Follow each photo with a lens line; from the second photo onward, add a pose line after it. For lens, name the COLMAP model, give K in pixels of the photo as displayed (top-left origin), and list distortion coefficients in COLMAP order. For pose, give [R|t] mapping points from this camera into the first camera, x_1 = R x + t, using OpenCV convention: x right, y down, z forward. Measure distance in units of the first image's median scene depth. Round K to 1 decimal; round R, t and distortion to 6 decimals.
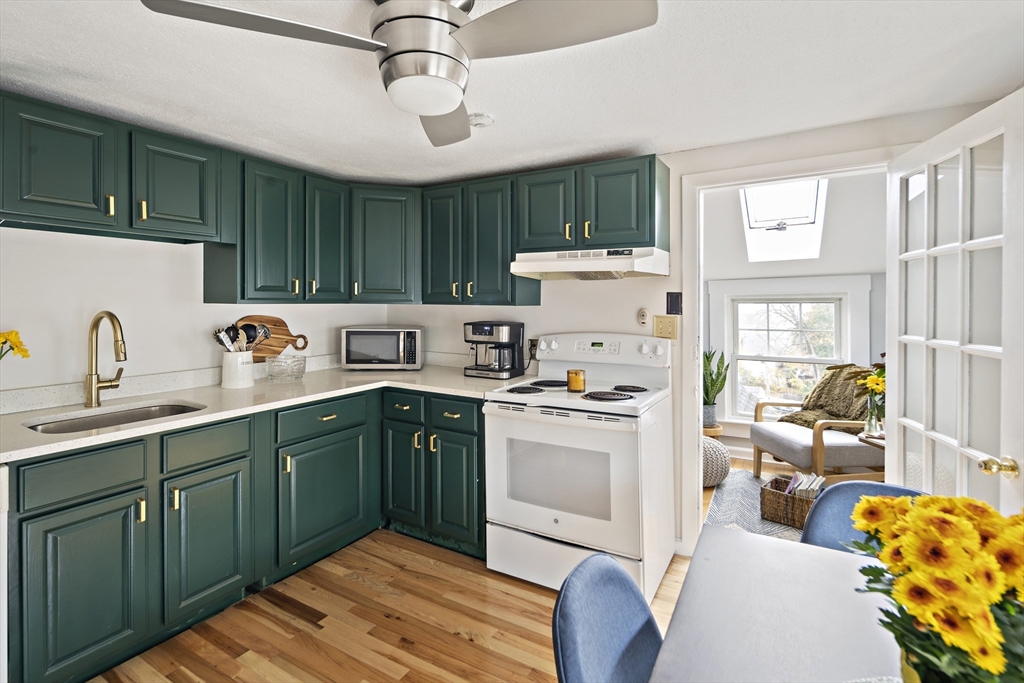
lens RADIAL K [[463.3, 0, 480.1], [0, 463.3, 300.3], [0, 0, 1]] dist [0.003729, -0.000986]
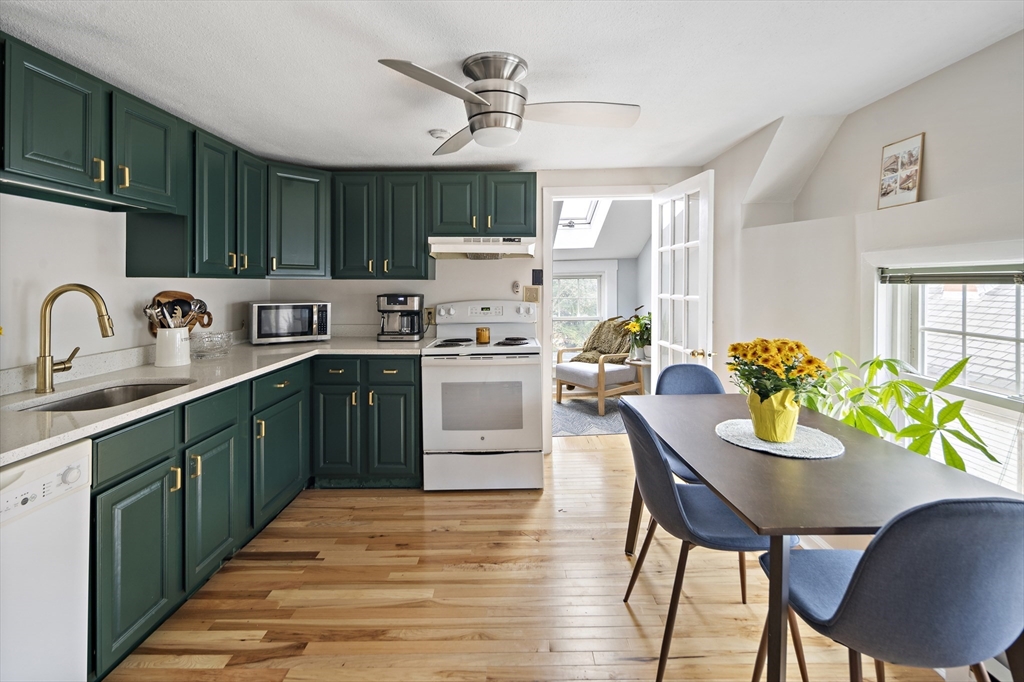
lens RADIAL K [[460.5, 0, 490.2], [0, 460.5, 283.2], [0, 0, 1]] dist [-0.001920, 0.001186]
pose [[0.864069, -0.008072, 0.503309, -0.399407], [0.005445, 0.999963, 0.006688, 0.014463], [-0.503344, -0.003038, 0.864081, -0.134049]]
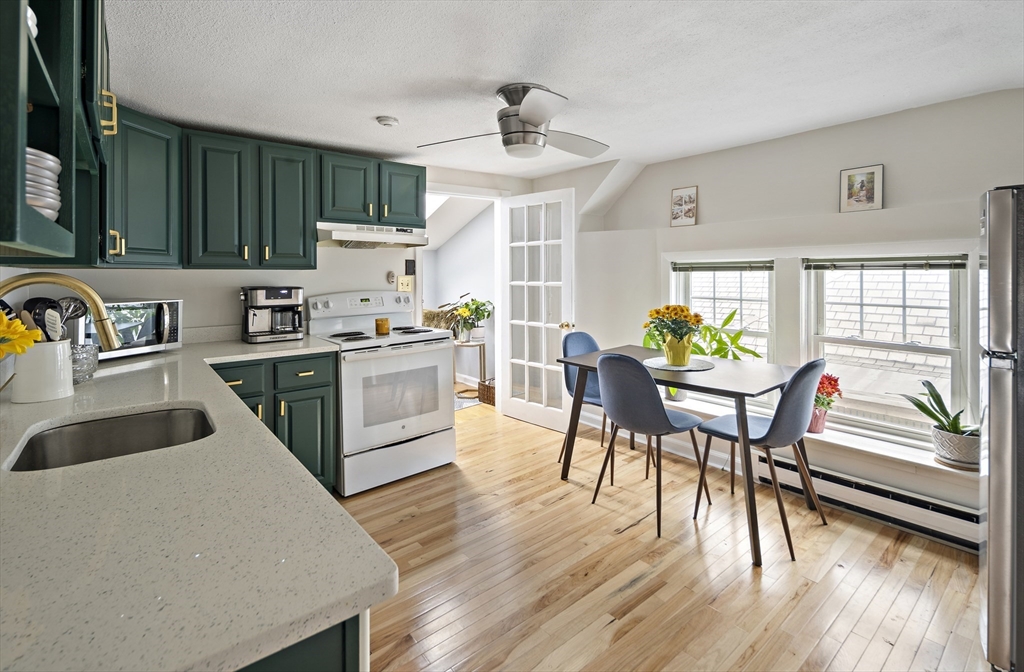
lens RADIAL K [[493.7, 0, 511.4], [0, 493.7, 271.8], [0, 0, 1]] dist [-0.000650, -0.000989]
pose [[0.320726, -0.002951, 0.947167, -0.895493], [0.006554, 0.999978, 0.000897, 0.019940], [-0.947149, 0.005920, 0.320738, 0.191708]]
